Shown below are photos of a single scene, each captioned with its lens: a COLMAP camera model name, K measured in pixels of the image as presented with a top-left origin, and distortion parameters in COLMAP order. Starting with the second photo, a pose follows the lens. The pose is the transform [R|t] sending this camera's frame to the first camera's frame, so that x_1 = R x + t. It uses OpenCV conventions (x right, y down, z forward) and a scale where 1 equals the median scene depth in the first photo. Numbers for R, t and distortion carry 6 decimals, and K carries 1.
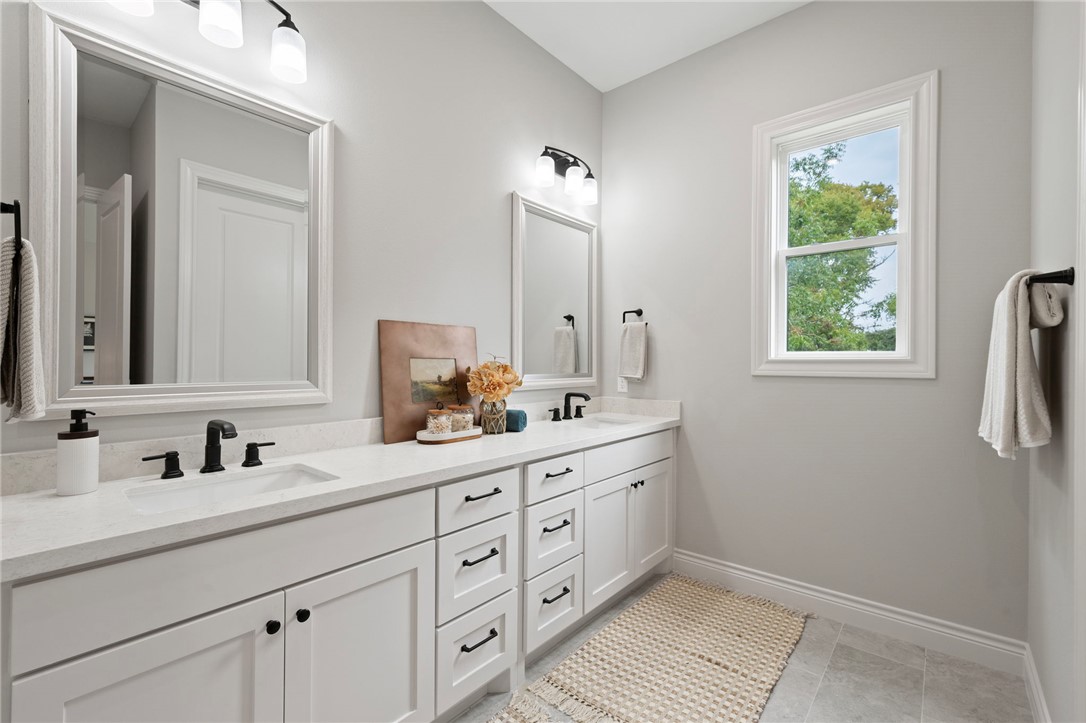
lens RADIAL K [[468.8, 0, 559.7], [0, 468.8, 363.0], [0, 0, 1]] dist [-0.000274, -0.004151]
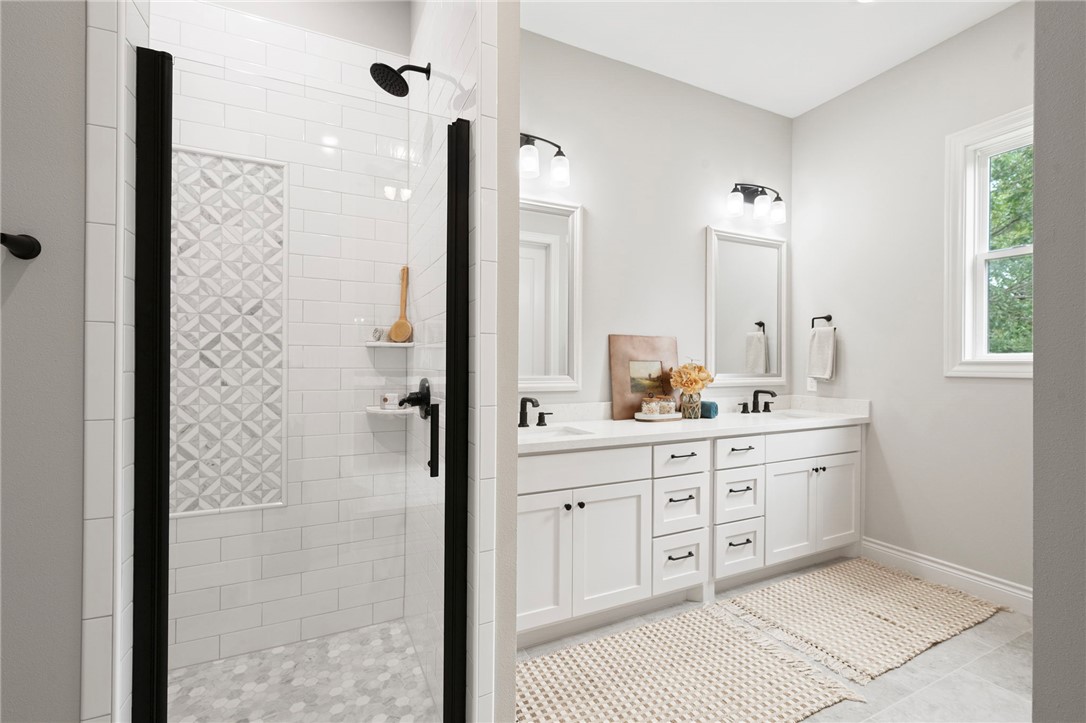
lens RADIAL K [[468.8, 0, 559.7], [0, 468.8, 363.0], [0, 0, 1]] dist [-0.000274, -0.004151]
pose [[0.916459, -0.000501, -0.400128, 0.046314], [-0.001053, 0.999993, -0.003664, 0.001378], [0.400127, 0.003779, 0.916452, -0.340368]]
